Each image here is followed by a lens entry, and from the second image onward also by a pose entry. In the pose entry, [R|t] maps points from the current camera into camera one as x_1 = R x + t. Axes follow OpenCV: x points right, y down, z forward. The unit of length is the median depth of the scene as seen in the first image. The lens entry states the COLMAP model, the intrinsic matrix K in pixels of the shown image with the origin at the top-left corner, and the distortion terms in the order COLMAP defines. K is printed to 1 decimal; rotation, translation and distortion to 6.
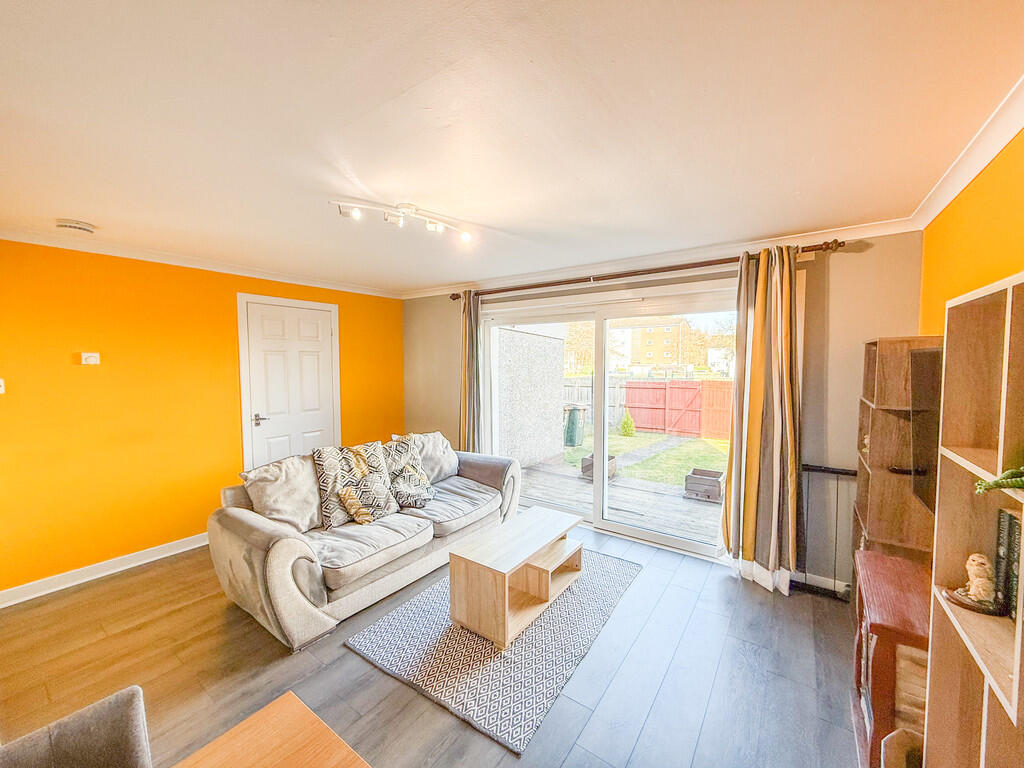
lens RADIAL K [[404.4, 0, 509.8], [0, 404.4, 382.3], [0, 0, 1]] dist [-0.001882, -0.000018]
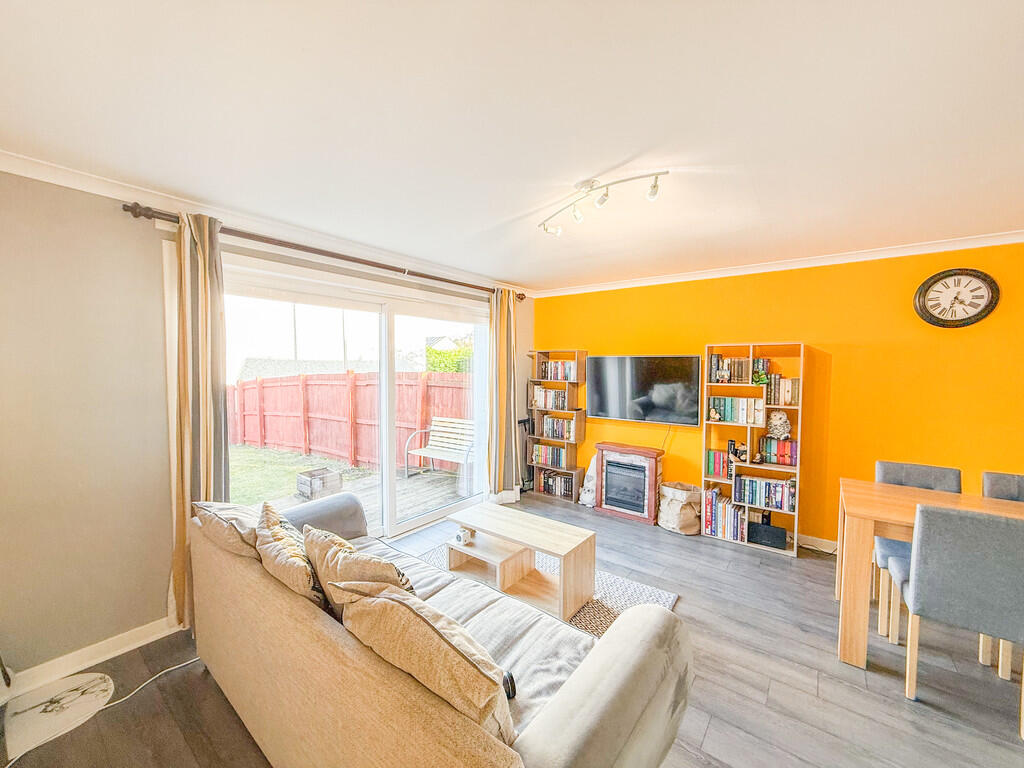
lens RADIAL K [[404.4, 0, 509.8], [0, 404.4, 382.3], [0, 0, 1]] dist [-0.001882, -0.000018]
pose [[0.036866, -0.040363, 0.998505, -0.776385], [0.046022, 0.998192, 0.038652, -0.022617], [-0.998260, 0.044528, 0.038657, 0.761978]]
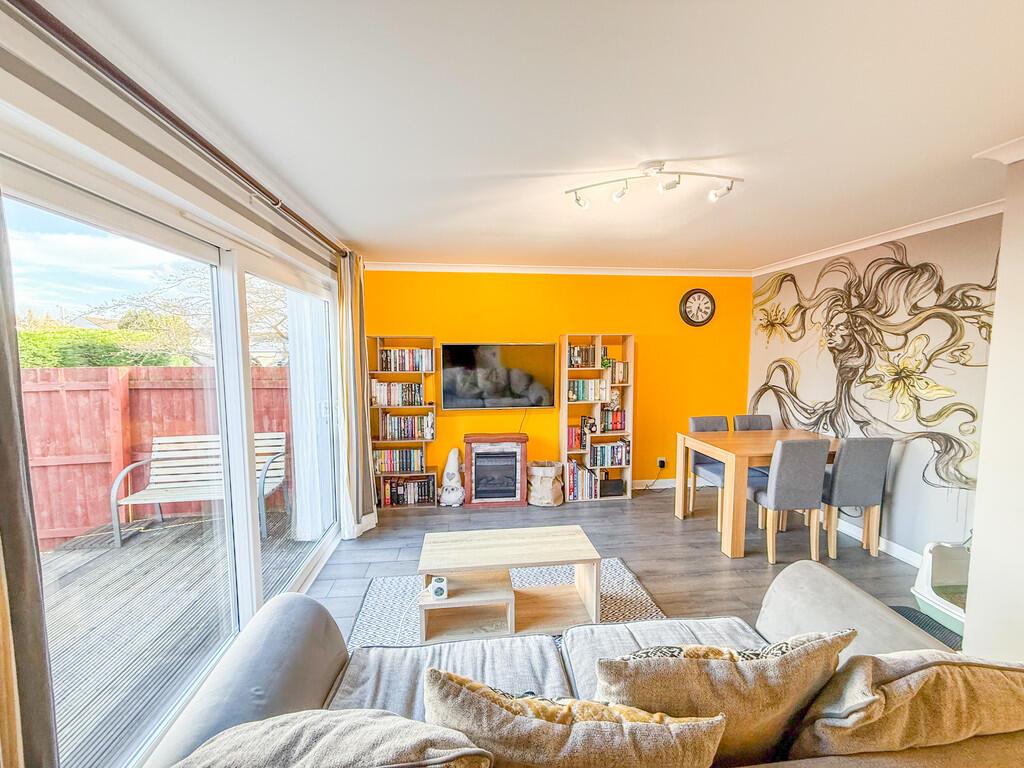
lens RADIAL K [[404.4, 0, 509.8], [0, 404.4, 382.3], [0, 0, 1]] dist [-0.001882, -0.000018]
pose [[-0.669721, -0.052799, 0.740734, -0.488685], [0.044286, 0.992854, 0.110810, -0.052264], [-0.741291, 0.107016, -0.662597, 1.182315]]
